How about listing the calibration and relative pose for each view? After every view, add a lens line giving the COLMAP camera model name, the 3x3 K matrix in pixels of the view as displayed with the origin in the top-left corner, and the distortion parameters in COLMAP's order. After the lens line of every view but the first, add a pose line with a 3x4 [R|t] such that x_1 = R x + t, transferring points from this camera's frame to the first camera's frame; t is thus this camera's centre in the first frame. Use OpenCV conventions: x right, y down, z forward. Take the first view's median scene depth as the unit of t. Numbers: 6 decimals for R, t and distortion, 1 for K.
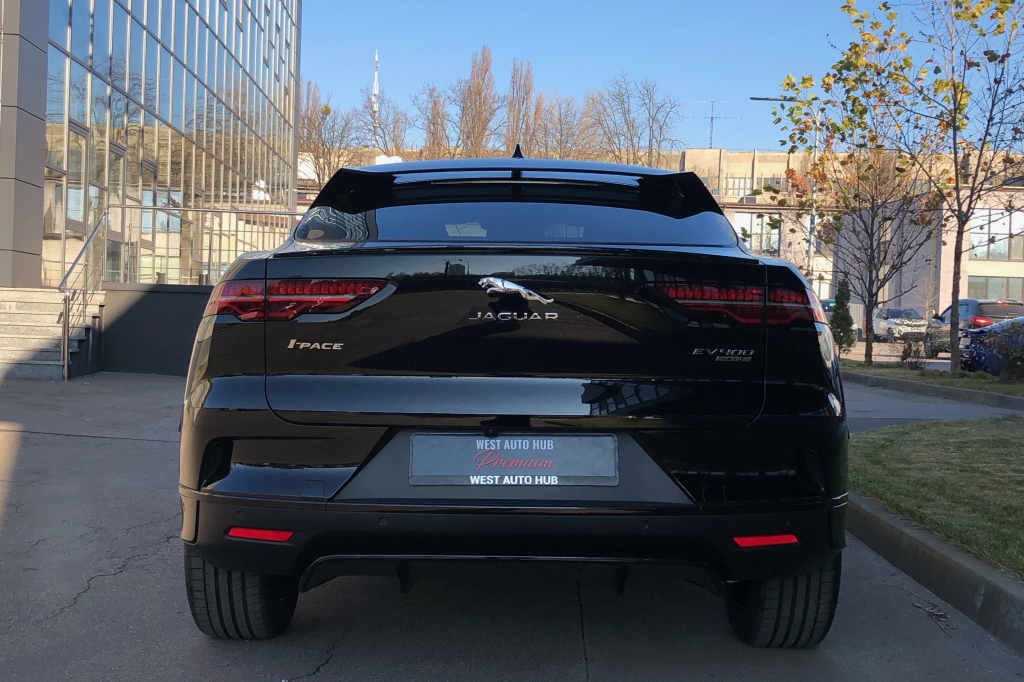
lens RADIAL K [[1313.8, 0, 513.7], [0, 1313.8, 343.0], [0, 0, 1]] dist [0.132137, 0.000000]
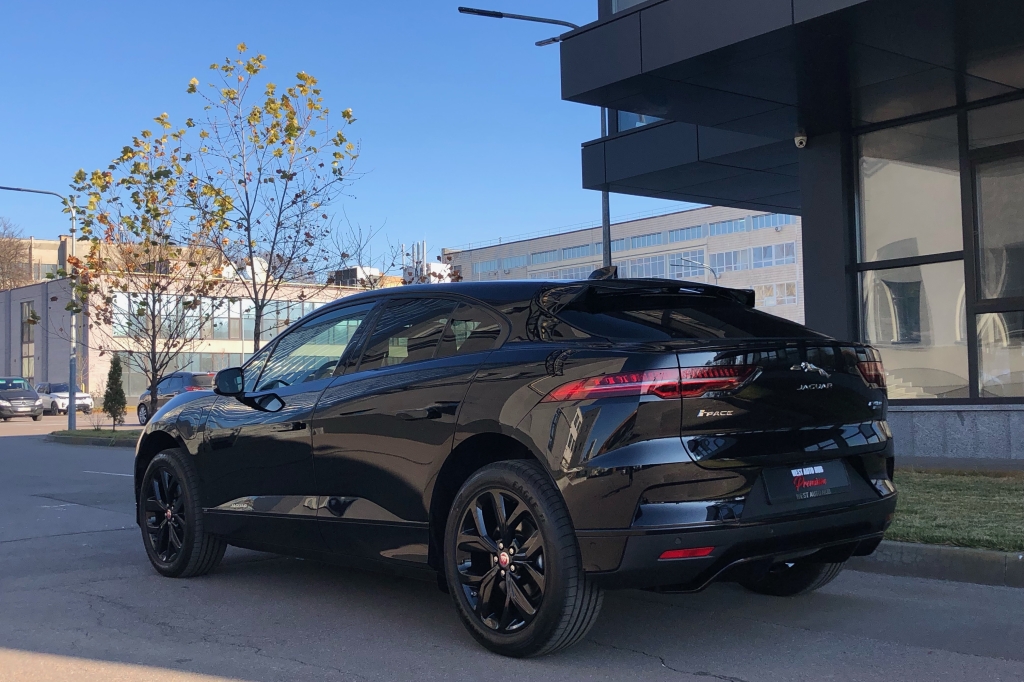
lens RADIAL K [[1200.9, 0, 510.2], [0, 1200.9, 340.0], [0, 0, 1]] dist [-0.006061, 0.000000]
pose [[0.784471, -0.020662, 0.619821, -0.160401], [0.057711, 0.997540, -0.039789, -0.005479], [-0.617474, 0.066984, 0.783734, 0.015909]]
